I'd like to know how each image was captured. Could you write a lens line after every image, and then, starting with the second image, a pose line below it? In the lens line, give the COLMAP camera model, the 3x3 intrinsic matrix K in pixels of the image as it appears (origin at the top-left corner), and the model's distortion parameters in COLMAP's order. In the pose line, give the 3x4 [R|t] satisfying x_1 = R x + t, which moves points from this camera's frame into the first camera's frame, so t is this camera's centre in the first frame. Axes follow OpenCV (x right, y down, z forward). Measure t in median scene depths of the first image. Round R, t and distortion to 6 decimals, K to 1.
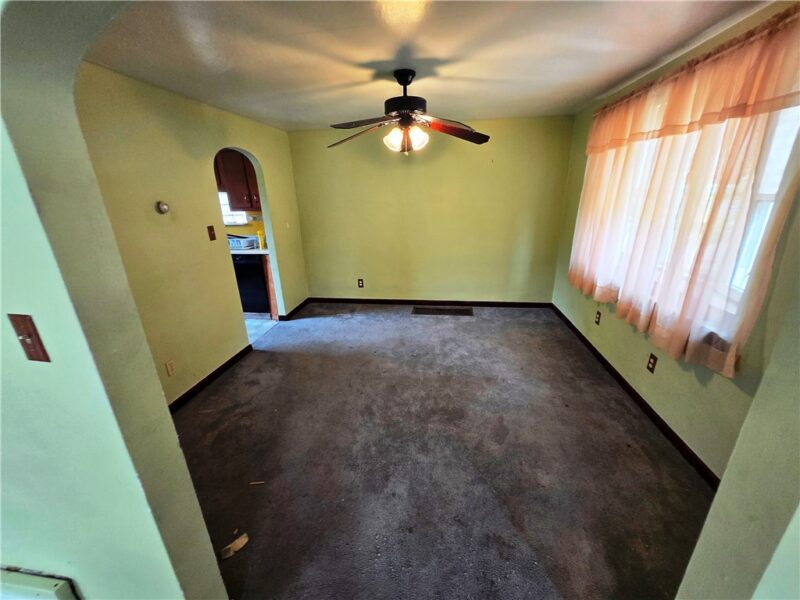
lens RADIAL K [[320.0, 0, 394.6], [0, 320.0, 306.5], [0, 0, 1]] dist [-0.000909, 0.000779]
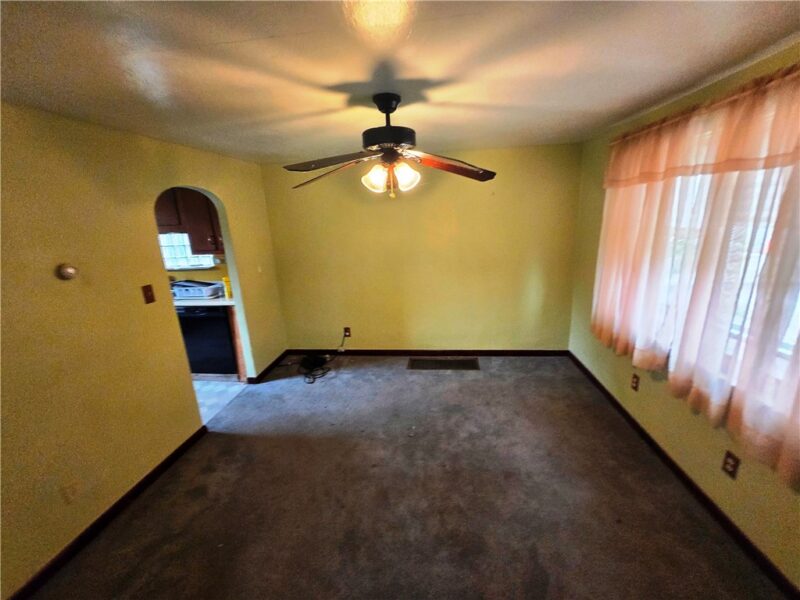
lens RADIAL K [[320.0, 0, 400.7], [0, 320.0, 297.9], [0, 0, 1]] dist [-0.000909, 0.000779]
pose [[0.999131, -0.027679, 0.031162, 0.023682], [0.030220, 0.995988, -0.084234, -0.145373], [-0.028706, 0.085102, 0.995959, 0.215974]]
